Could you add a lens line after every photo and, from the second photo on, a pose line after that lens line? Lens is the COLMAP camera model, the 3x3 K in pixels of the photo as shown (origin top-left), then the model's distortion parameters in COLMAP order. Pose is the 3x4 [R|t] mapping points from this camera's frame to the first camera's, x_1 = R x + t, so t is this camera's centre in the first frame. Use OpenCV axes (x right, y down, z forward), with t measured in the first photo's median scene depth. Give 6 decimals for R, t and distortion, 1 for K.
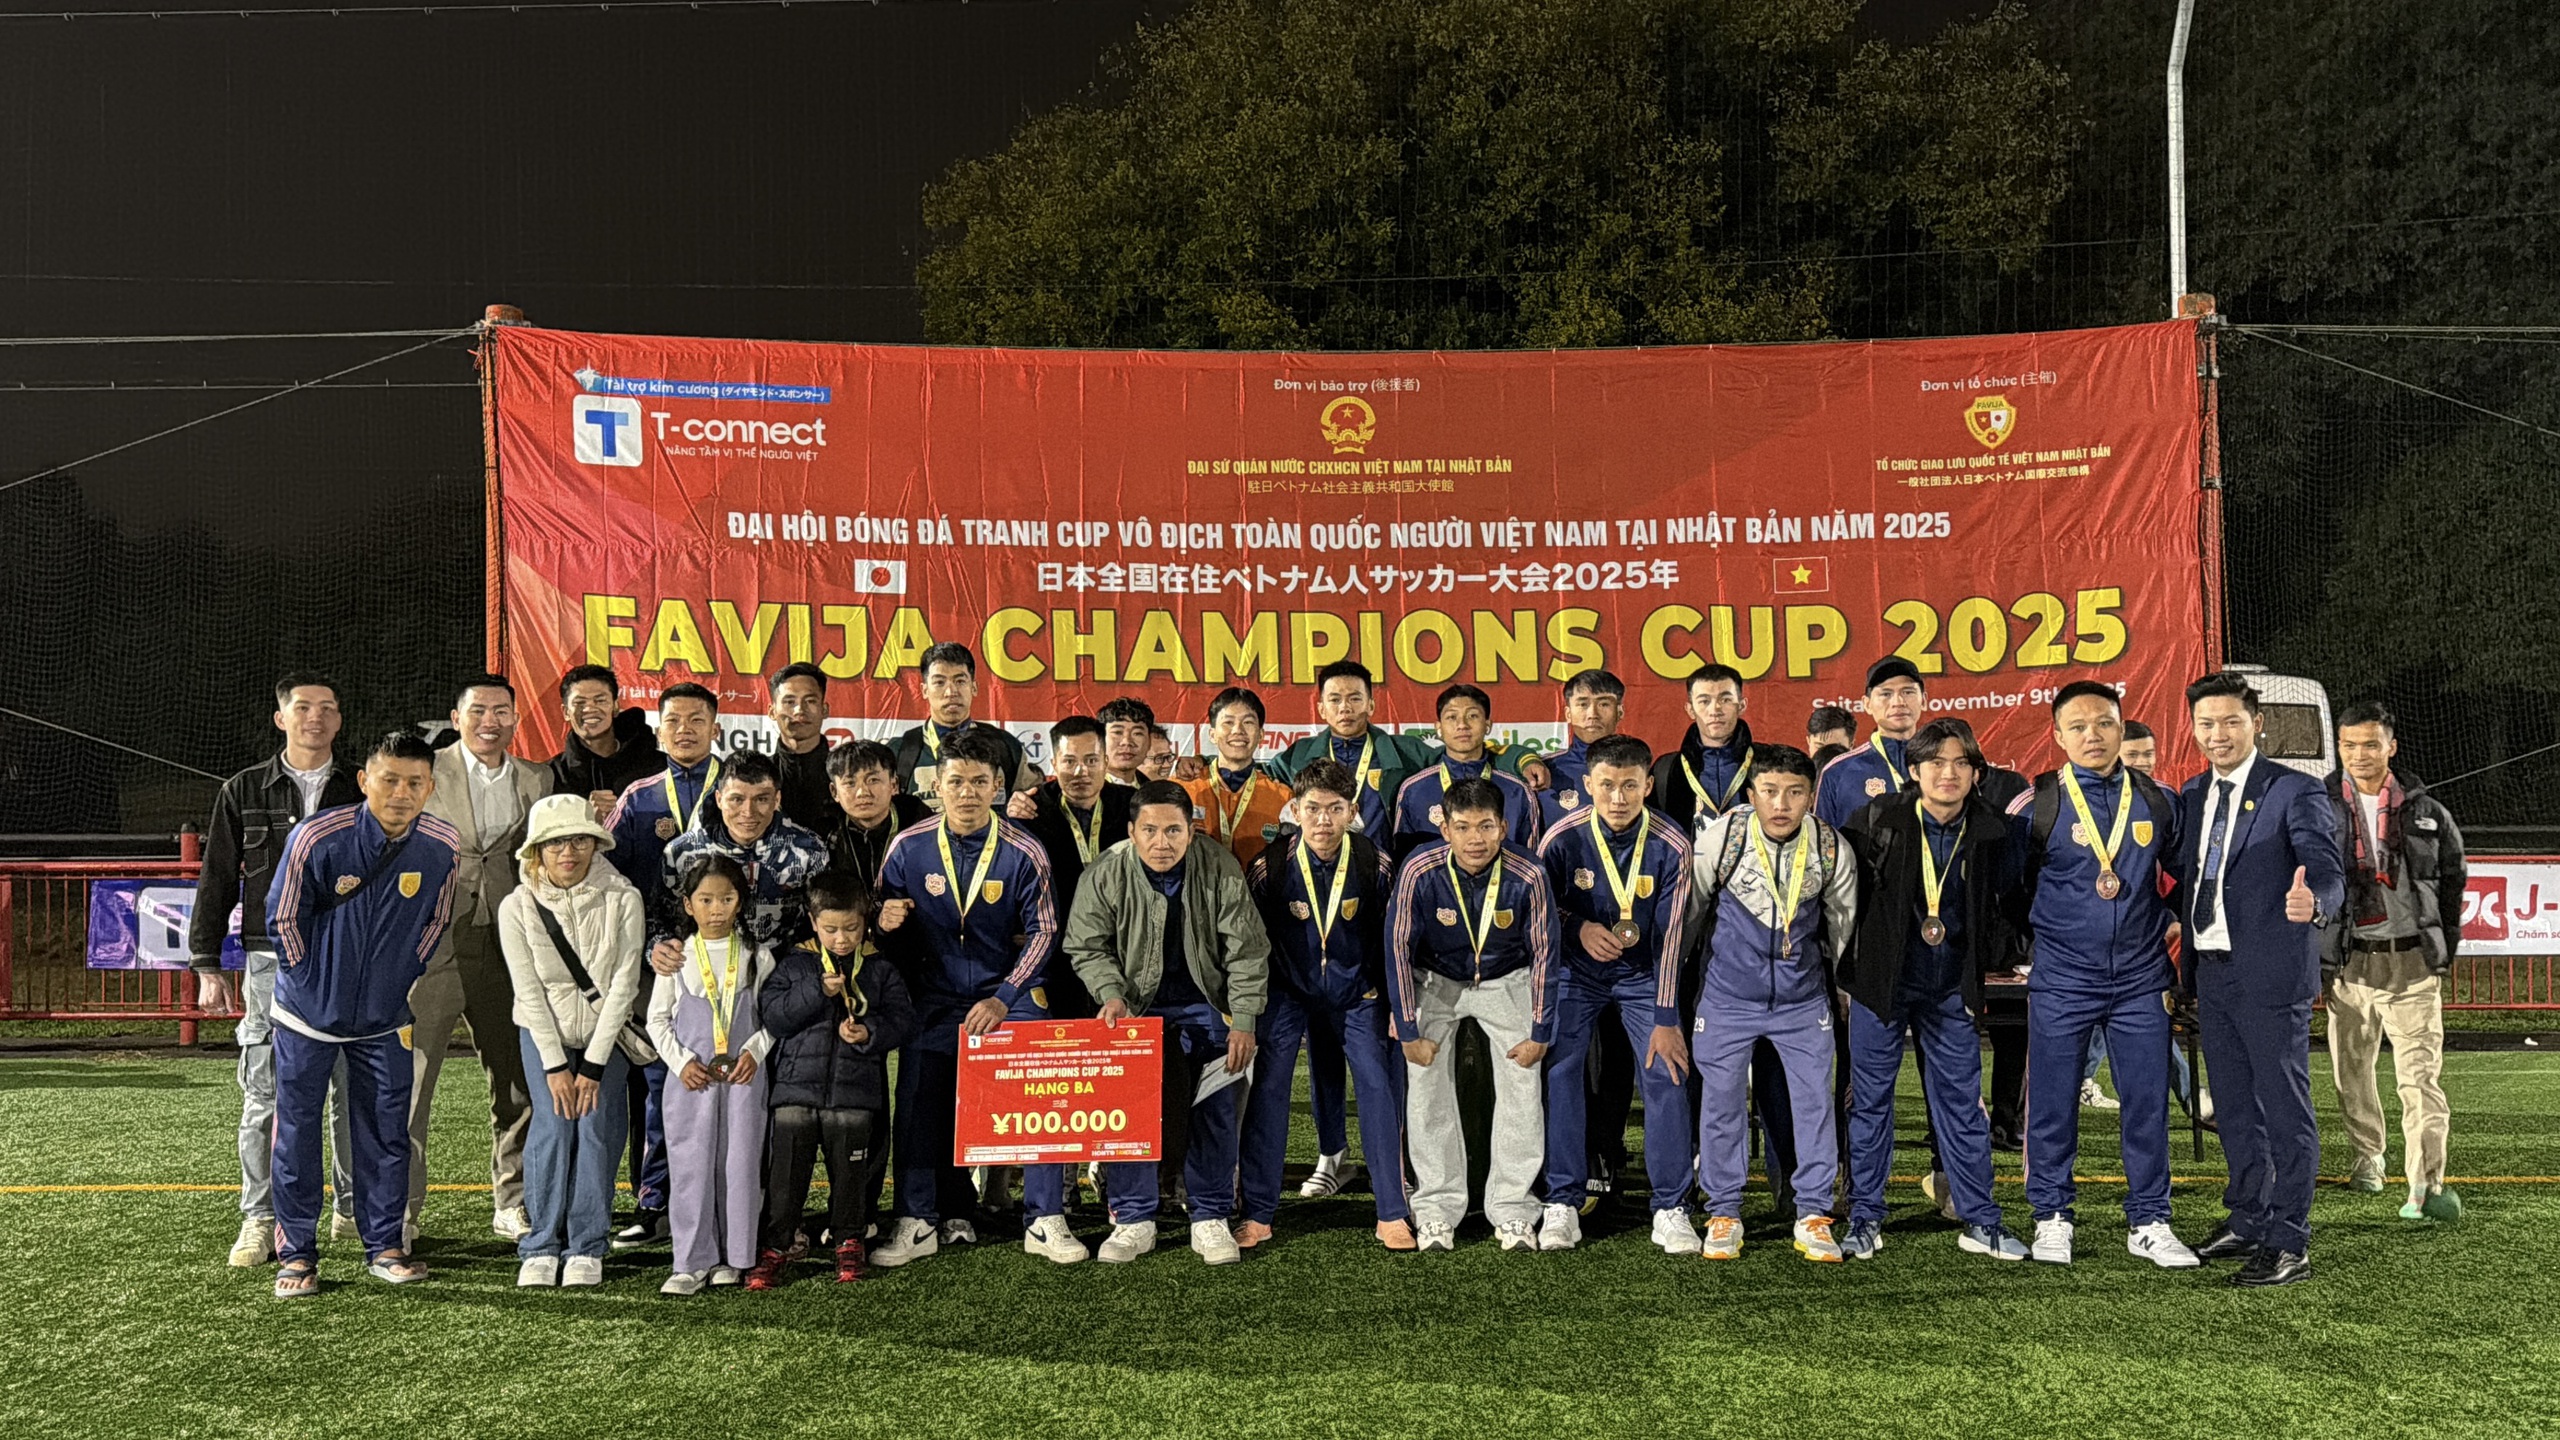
lens RADIAL K [[2200.2, 0, 1286.0], [0, 2200.2, 756.4], [0, 0, 1]] dist [0.284042, -0.692501]
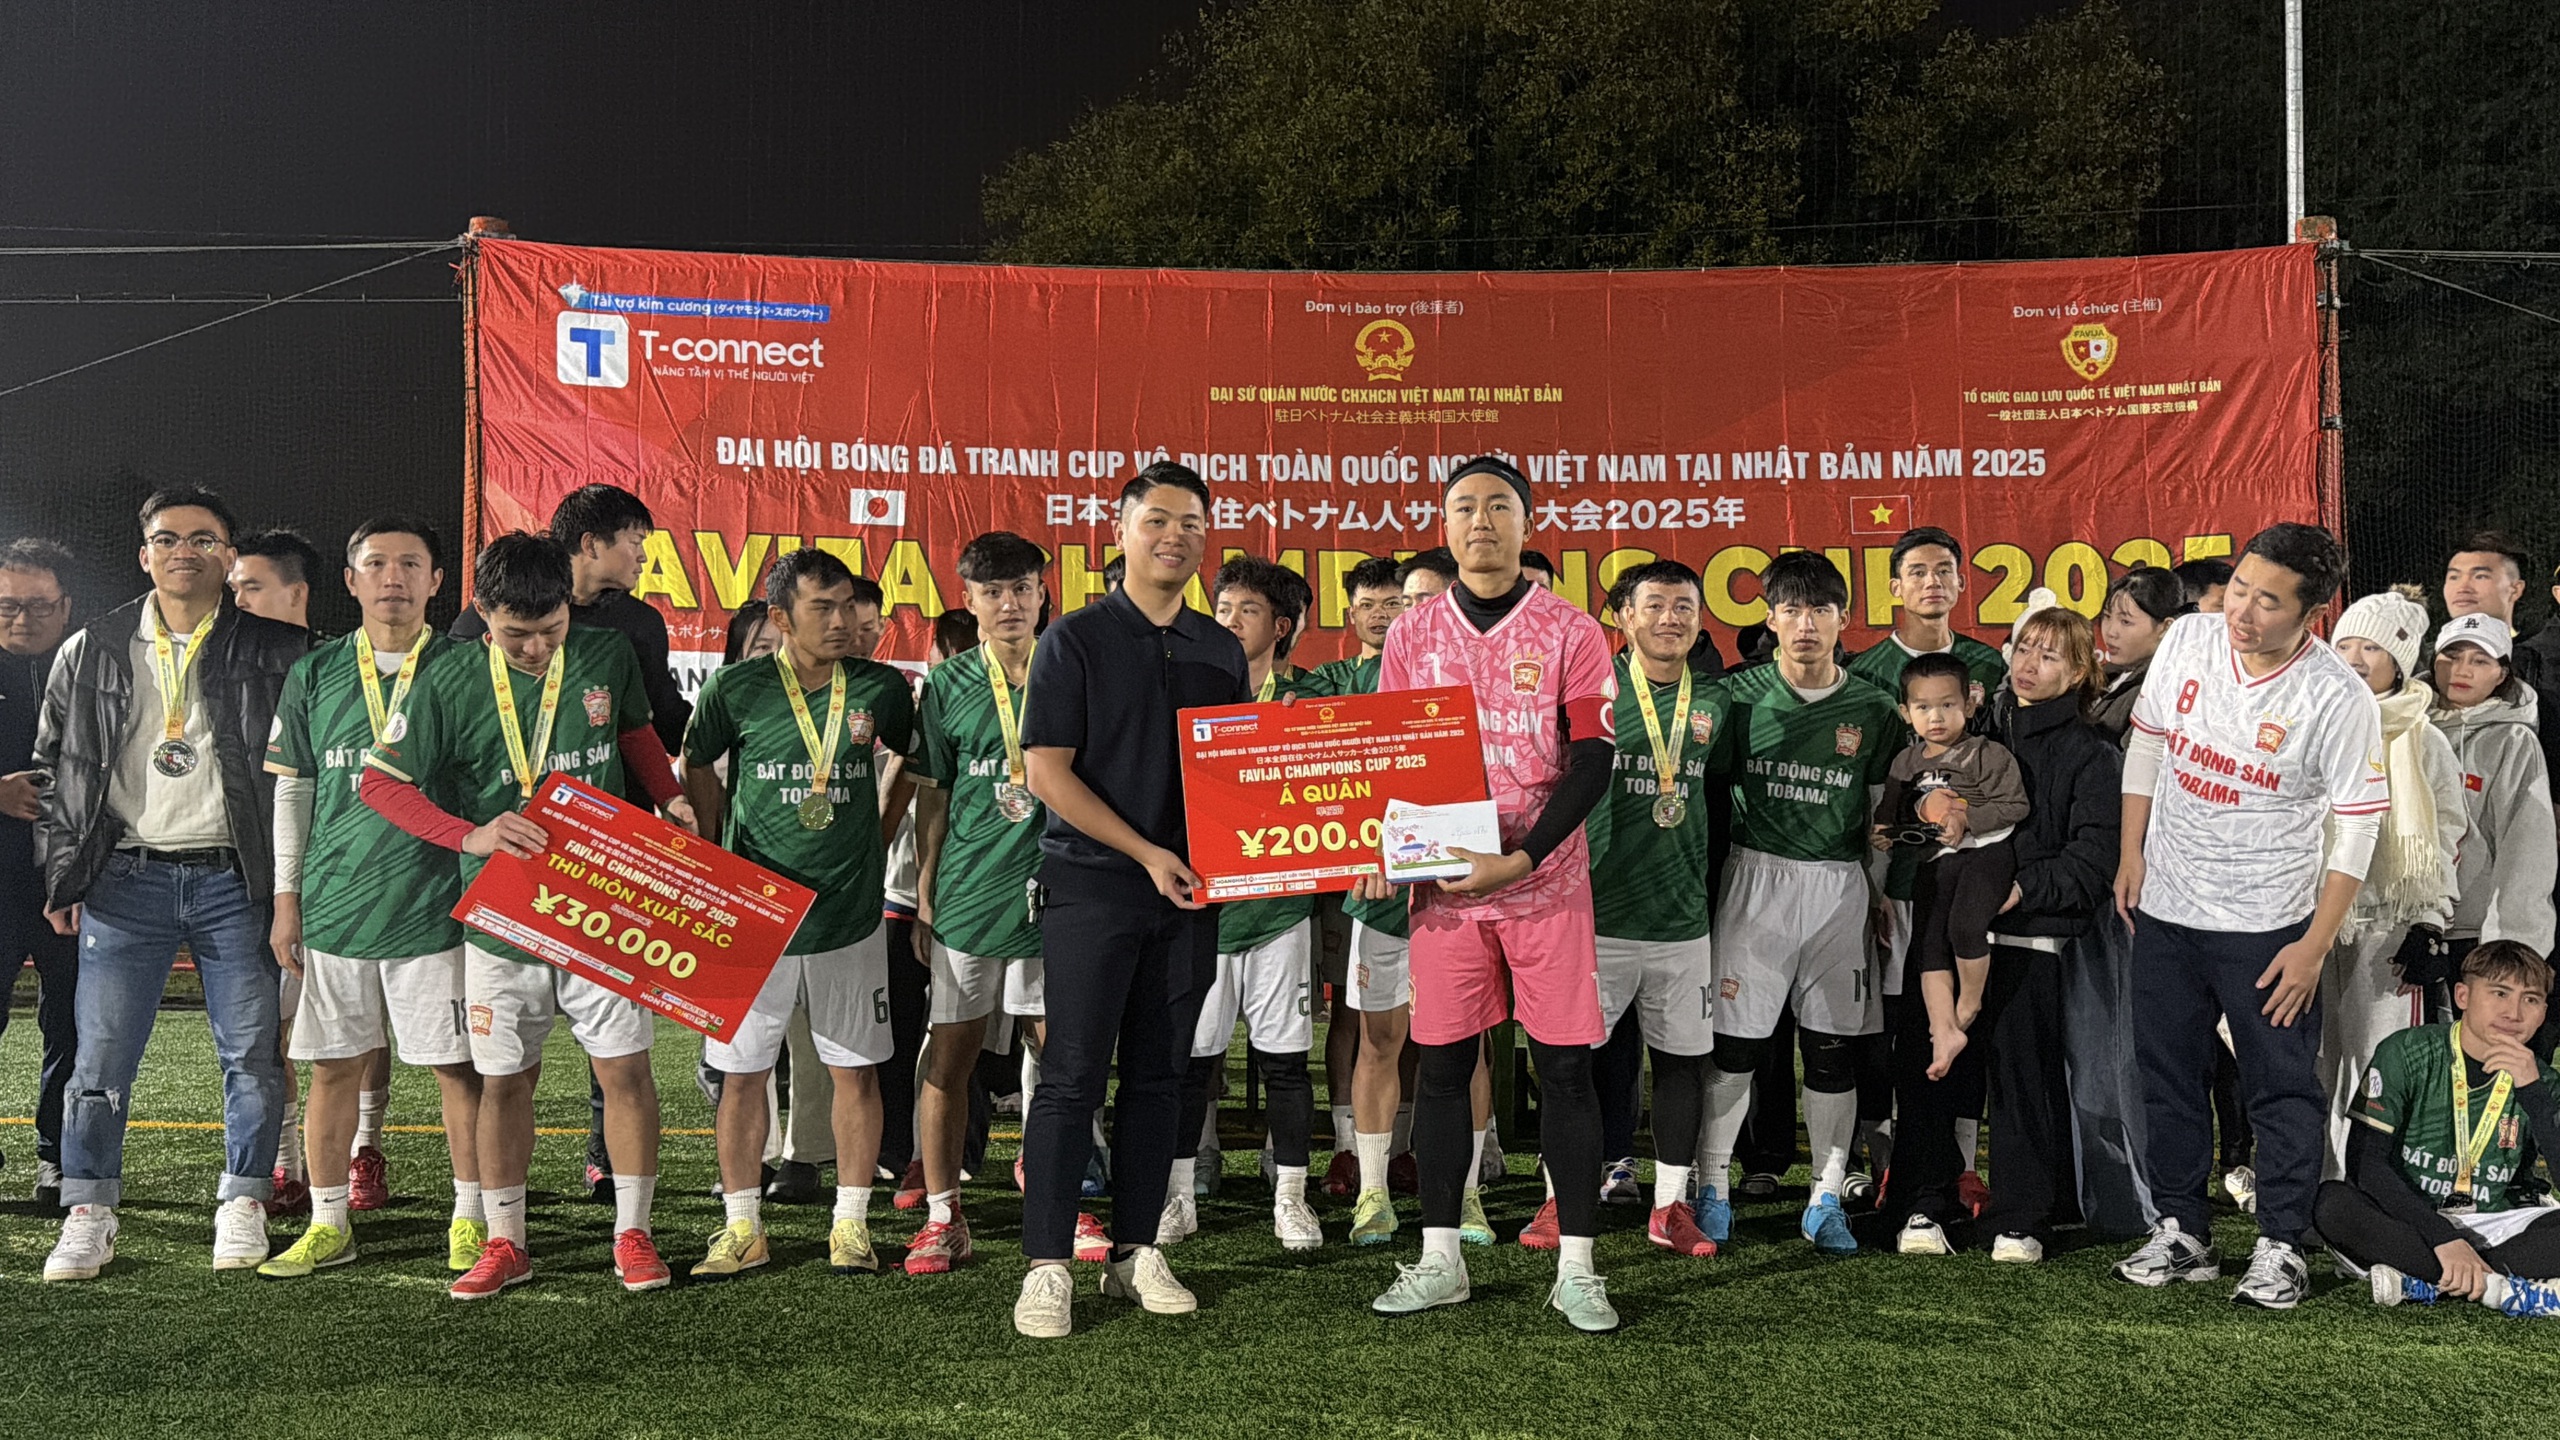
lens RADIAL K [[2221.0, 0, 1280.0], [0, 2221.0, 720.0], [0, 0, 1]] dist [0.242831, -0.545298]
pose [[0.999331, 0.013401, -0.034034, 0.018306], [-0.014390, 0.999477, -0.028974, 0.032326], [0.033628, 0.029444, 0.999001, 0.072343]]
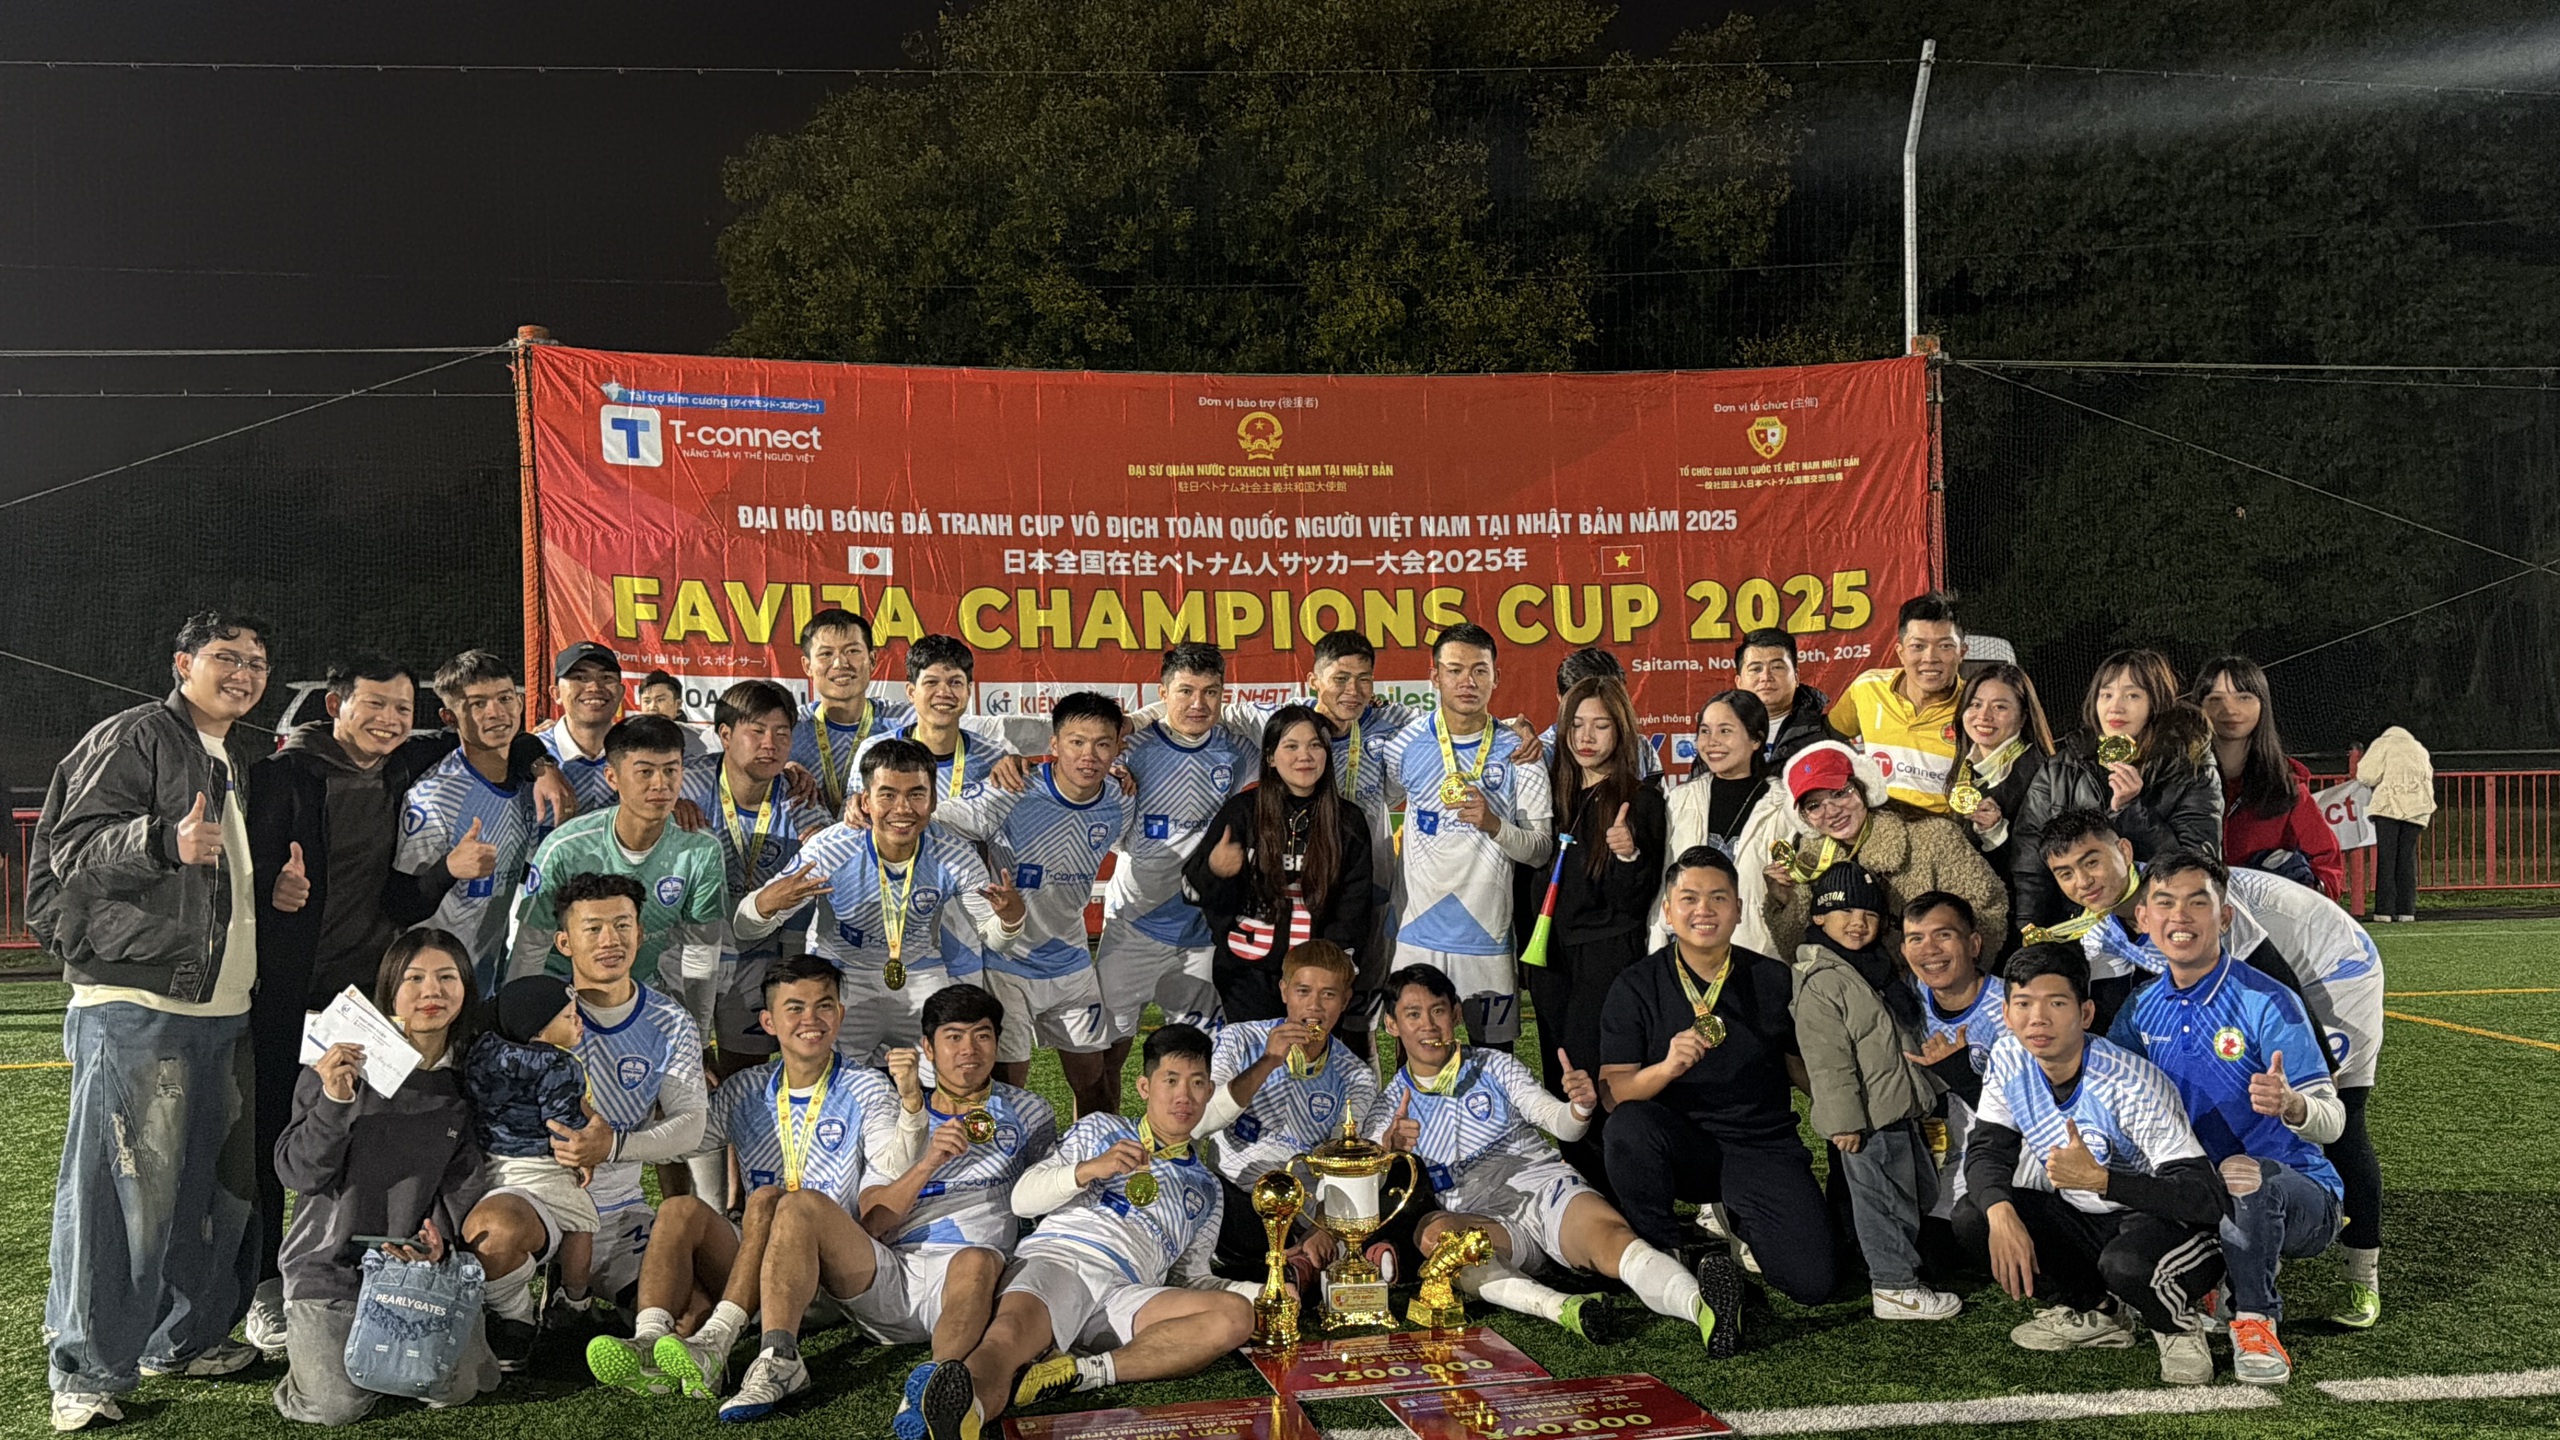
lens RADIAL K [[2200.2, 0, 1286.0], [0, 2200.2, 756.4], [0, 0, 1]] dist [0.284042, -0.692501]
pose [[0.992687, -0.010860, 0.120225, -0.105352], [0.008310, 0.999730, 0.021691, -0.000359], [-0.120428, -0.020533, 0.992510, -0.207332]]
